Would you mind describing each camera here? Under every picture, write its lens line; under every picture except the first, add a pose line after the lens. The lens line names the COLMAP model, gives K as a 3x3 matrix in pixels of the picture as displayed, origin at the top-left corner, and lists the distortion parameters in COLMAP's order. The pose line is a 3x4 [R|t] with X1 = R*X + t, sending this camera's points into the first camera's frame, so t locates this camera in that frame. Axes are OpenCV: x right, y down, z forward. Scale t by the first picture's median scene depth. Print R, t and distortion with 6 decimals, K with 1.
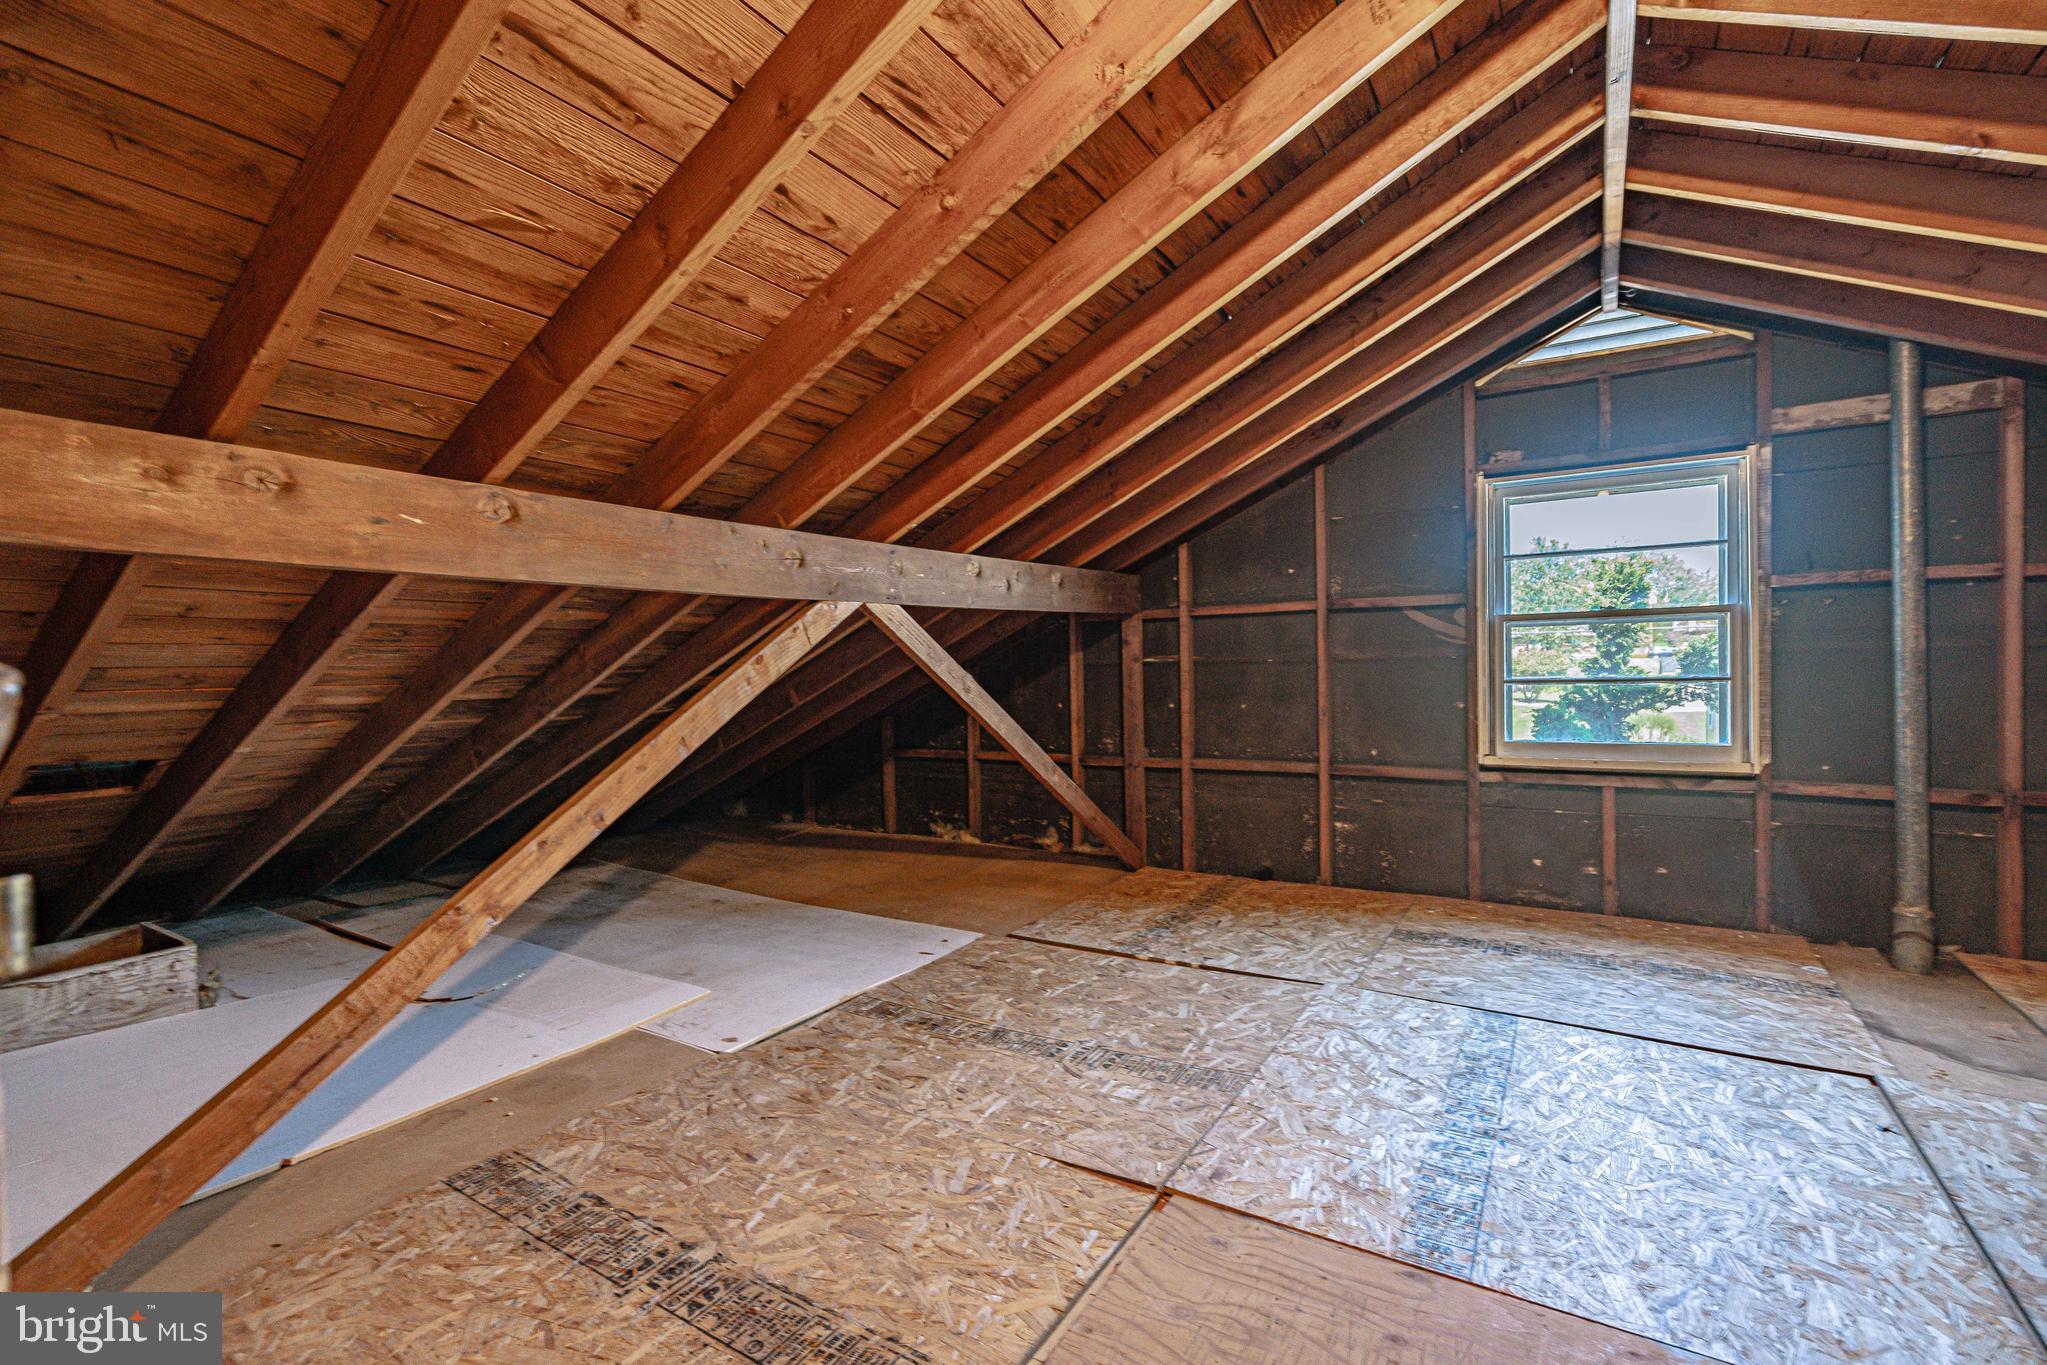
lens RADIAL K [[922.7, 0, 1018.2], [0, 922.7, 682.7], [0, 0, 1]] dist [-0.005397, 0.003228]
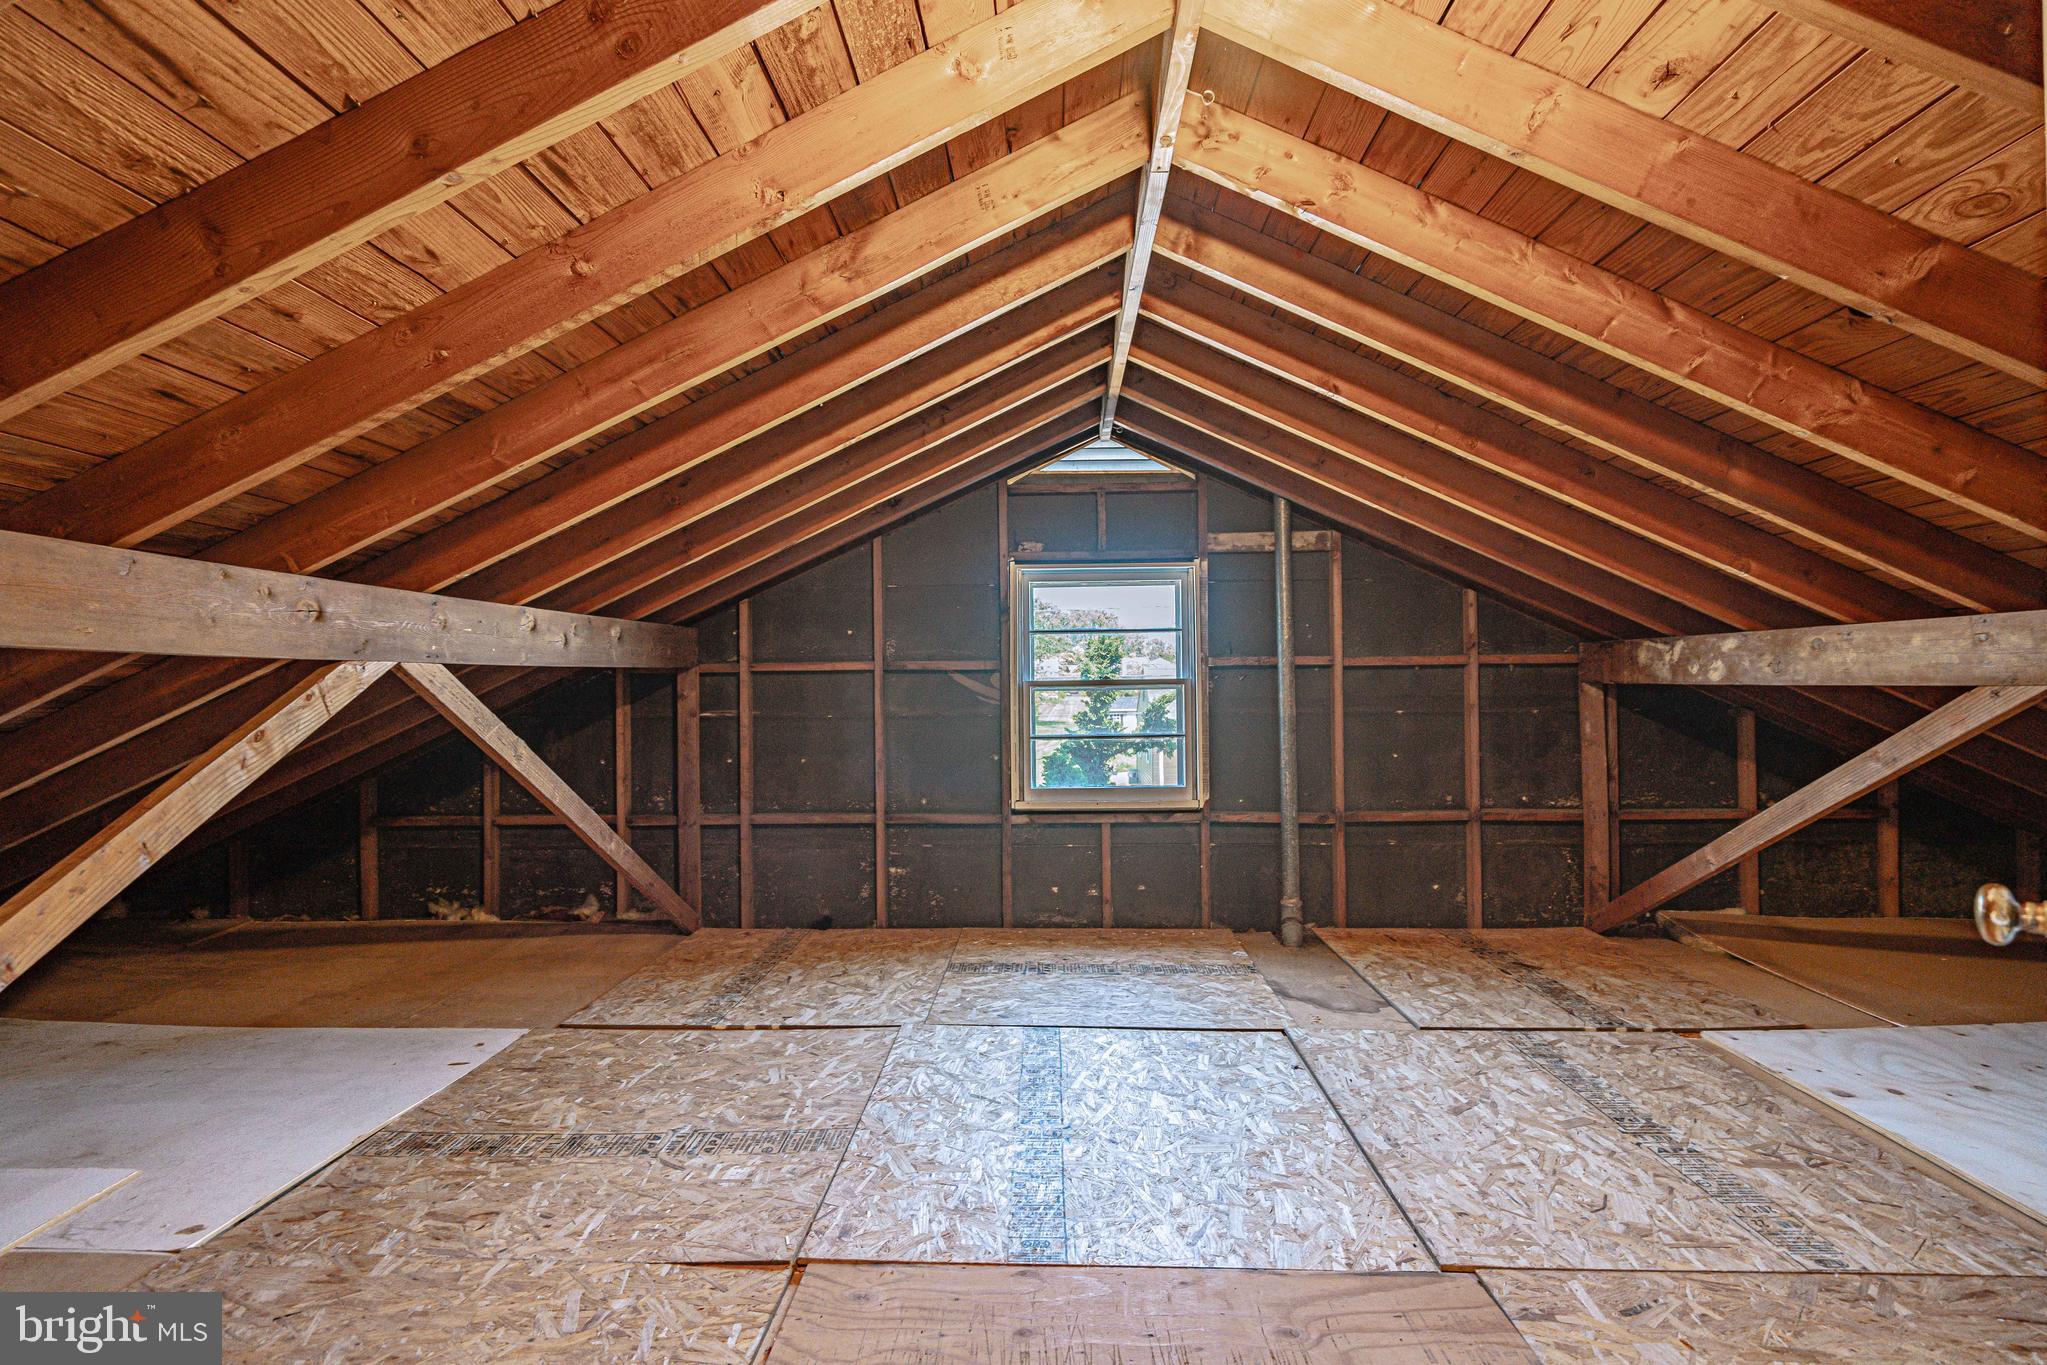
lens RADIAL K [[922.7, 0, 1018.2], [0, 922.7, 682.7], [0, 0, 1]] dist [-0.005397, 0.003228]
pose [[0.868076, 0.016472, 0.496159, -0.107712], [0.002056, 0.999321, -0.036775, -0.041304], [-0.496428, 0.032943, 0.867453, -0.025480]]
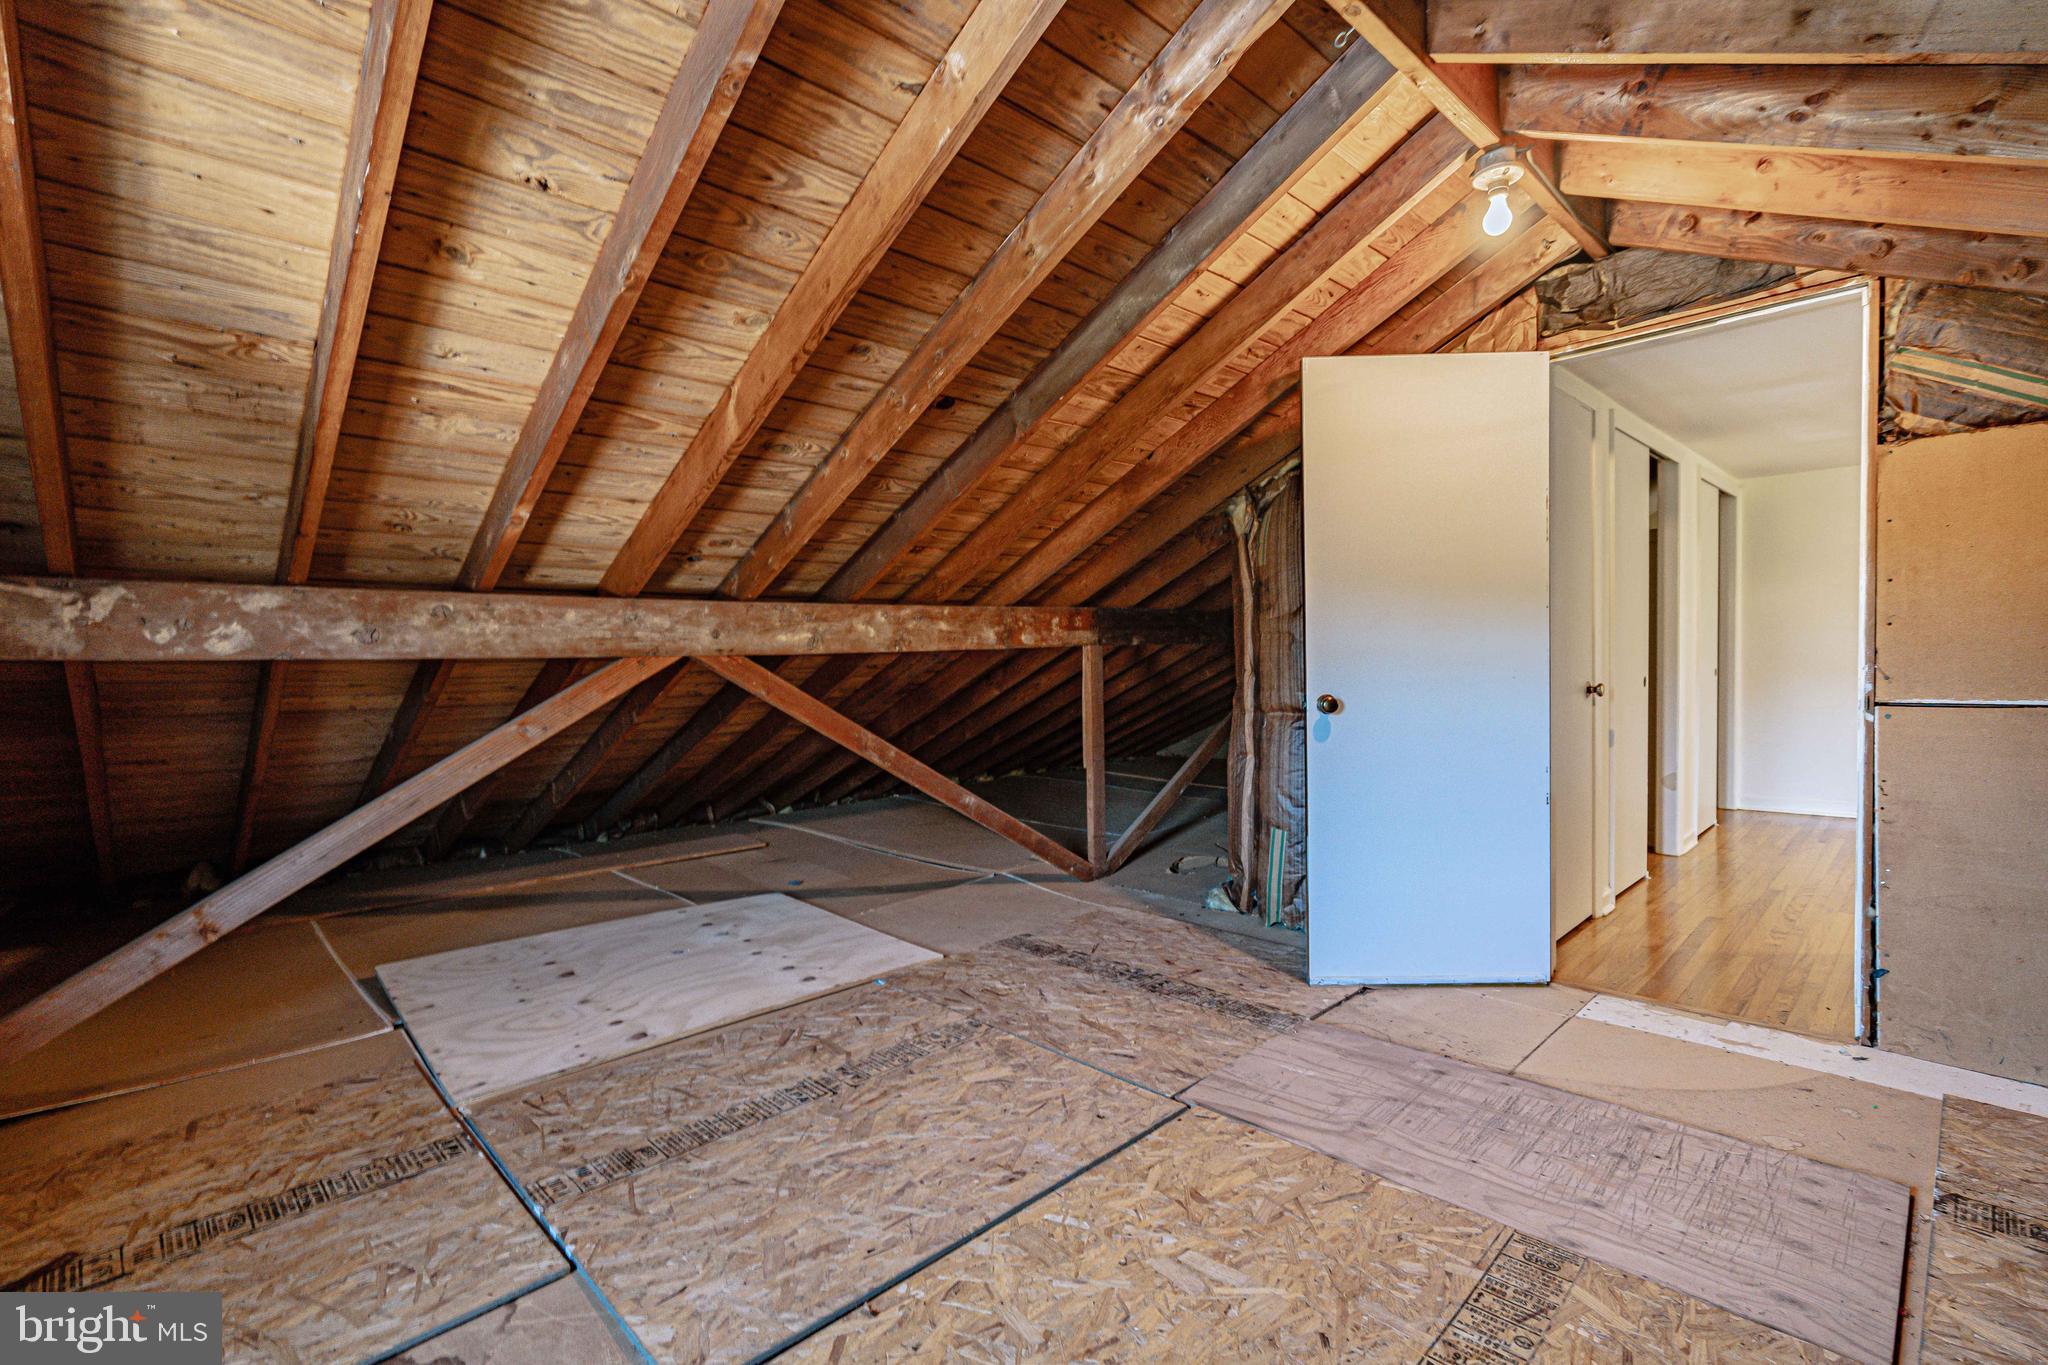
lens RADIAL K [[923.2, 0, 1018.7], [0, 923.2, 682.7], [0, 0, 1]] dist [-0.005397, 0.003228]
pose [[-0.969376, 0.034797, 0.243104, 0.486355], [0.046582, 0.997993, 0.042897, -0.066306], [-0.241124, 0.052907, -0.969051, 1.362426]]
